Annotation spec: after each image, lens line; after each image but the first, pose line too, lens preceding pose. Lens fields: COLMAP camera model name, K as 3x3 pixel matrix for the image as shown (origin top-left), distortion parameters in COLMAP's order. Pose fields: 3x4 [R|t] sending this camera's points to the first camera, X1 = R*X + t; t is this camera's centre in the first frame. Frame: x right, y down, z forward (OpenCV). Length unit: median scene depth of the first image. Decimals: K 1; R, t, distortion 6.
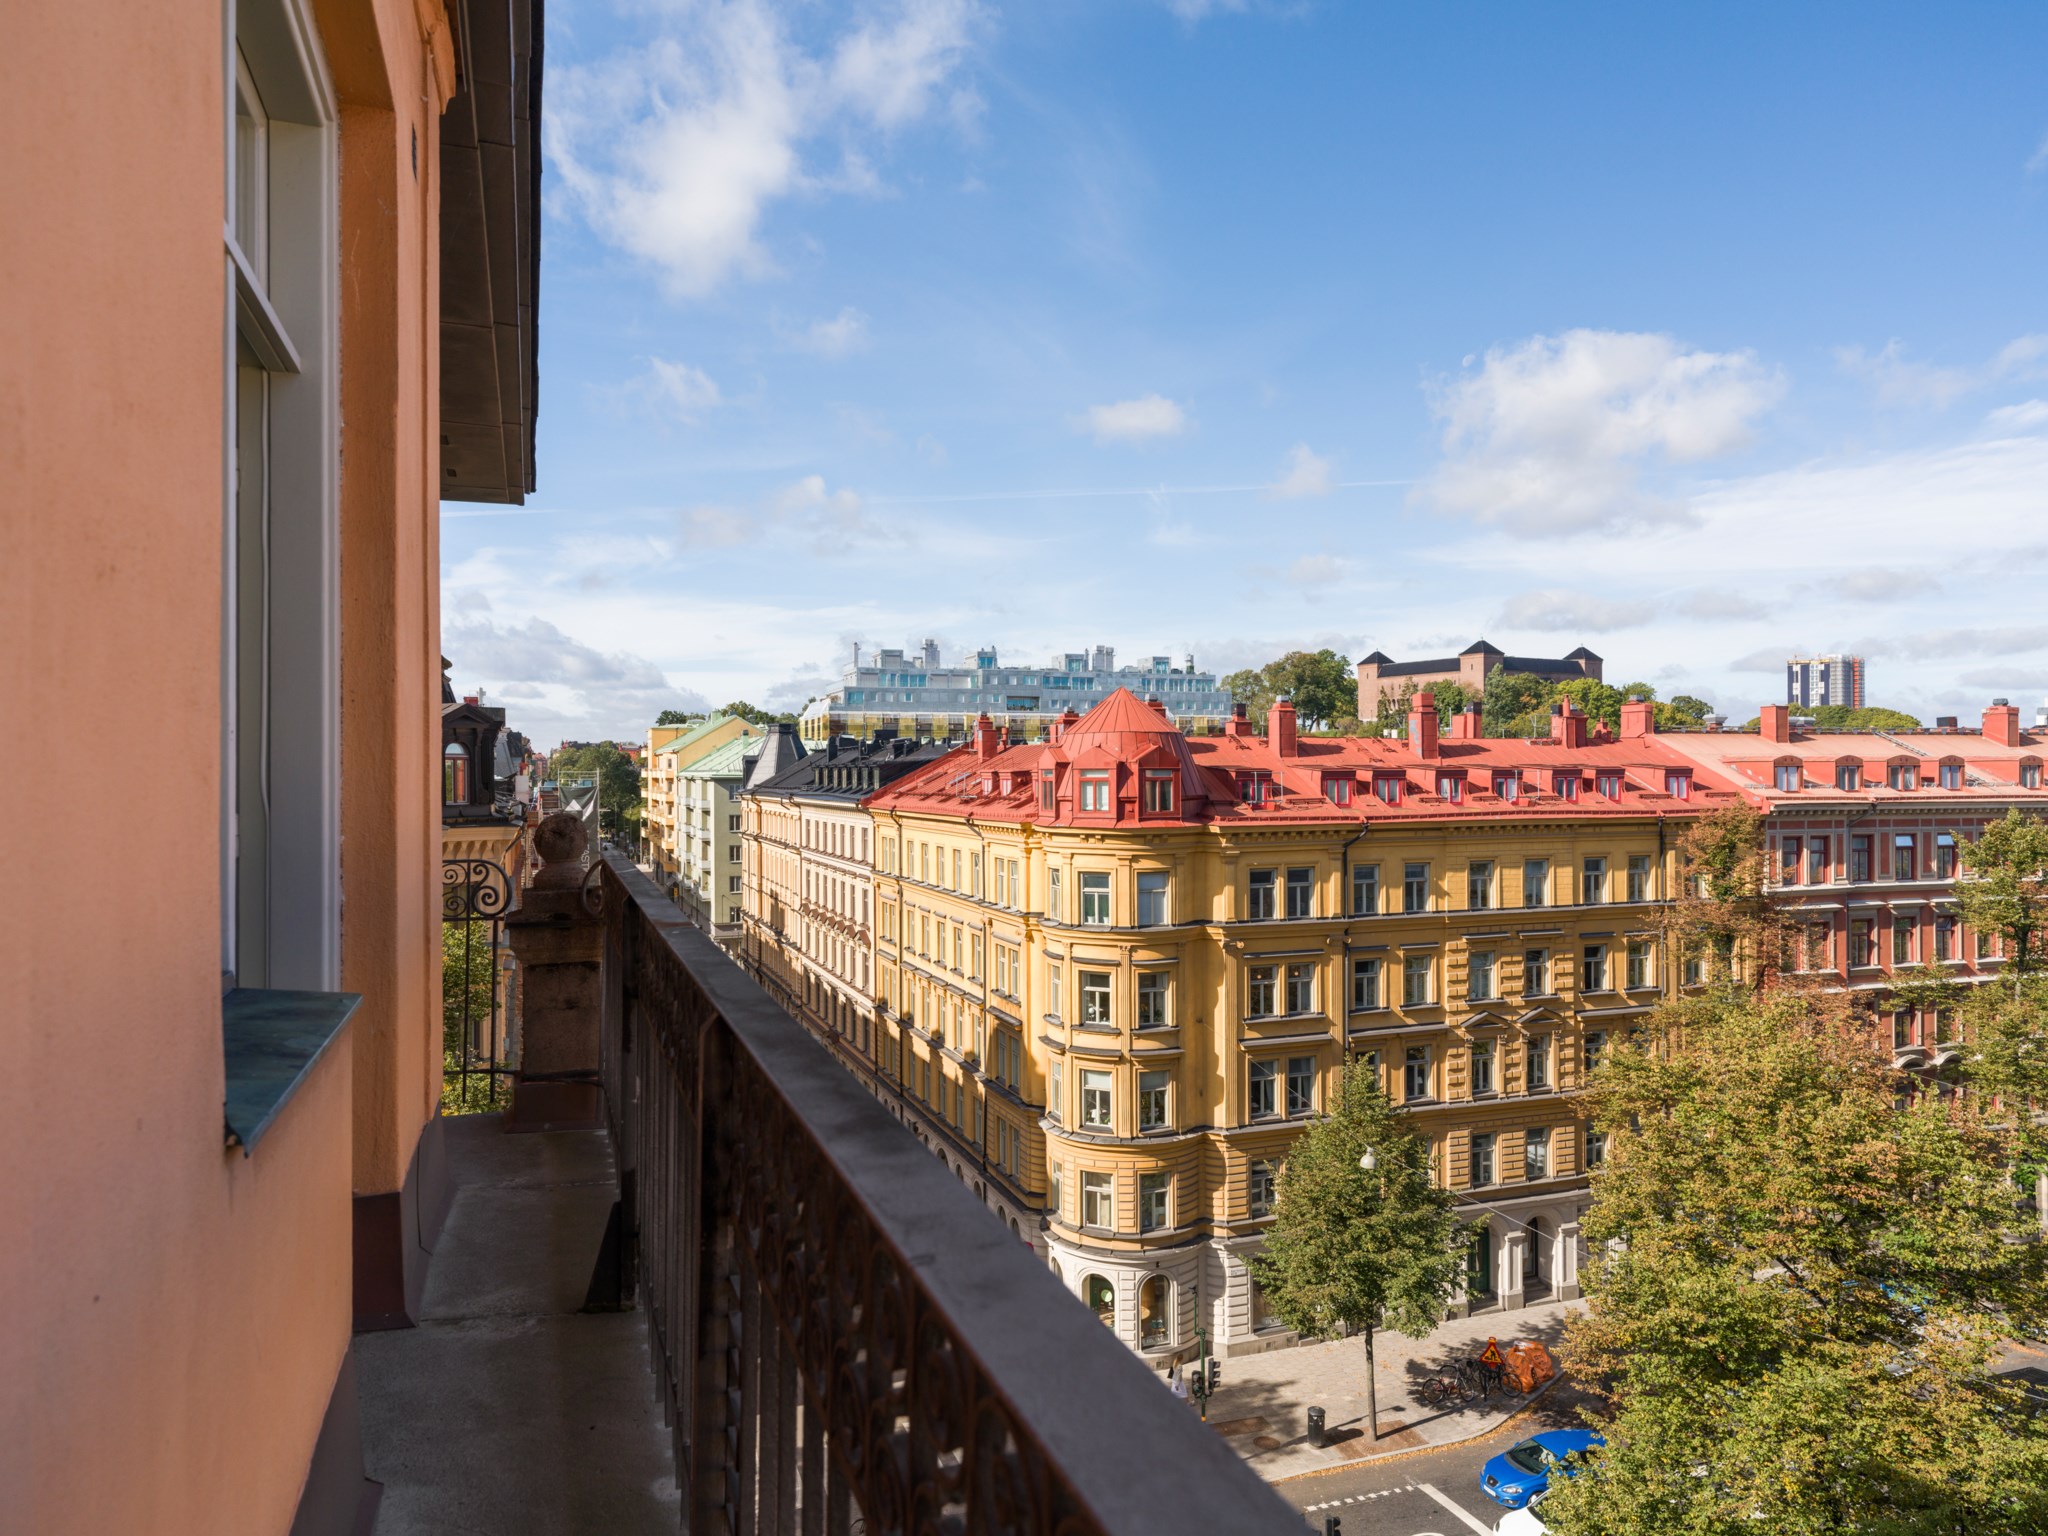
lens RADIAL K [[1312.3, 0, 1024.0], [0, 1312.3, 768.0], [0, 0, 1]] dist [0.007290, -0.001454]
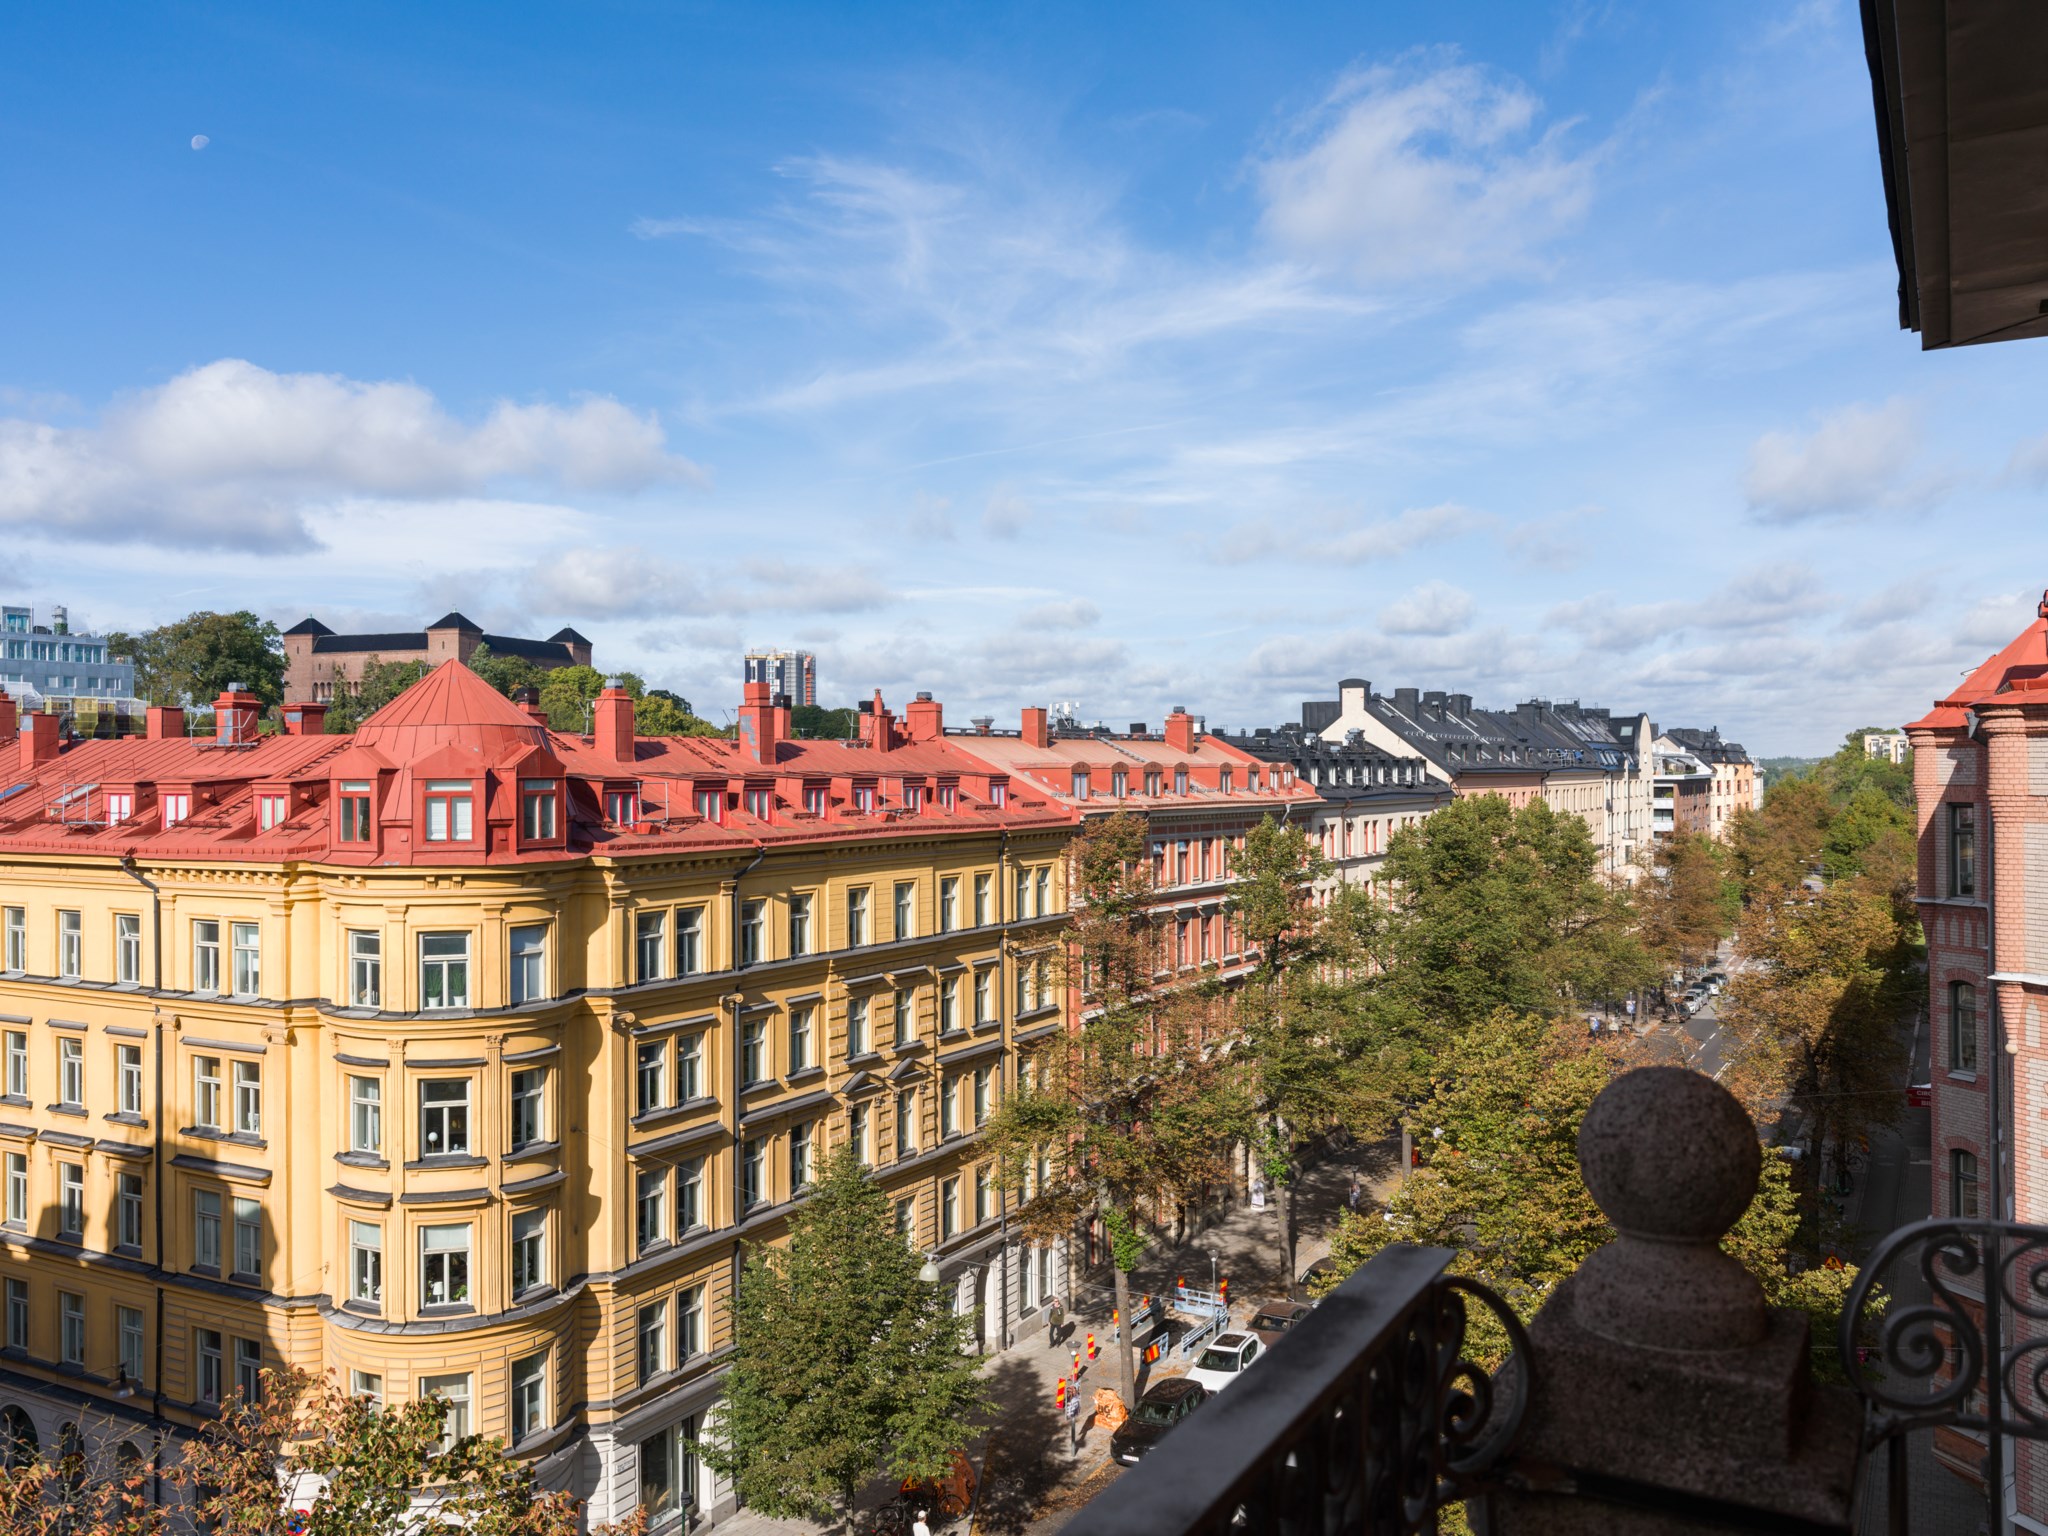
lens RADIAL K [[1639.7, 0, 1024.0], [0, 1639.7, 768.0], [0, 0, 1]] dist [0.008874, 0.002754]
pose [[0.764333, 0.001011, 0.644821, -0.258734], [0.000671, 0.999997, -0.002365, -0.002481], [-0.644821, 0.002240, 0.764330, 0.156725]]
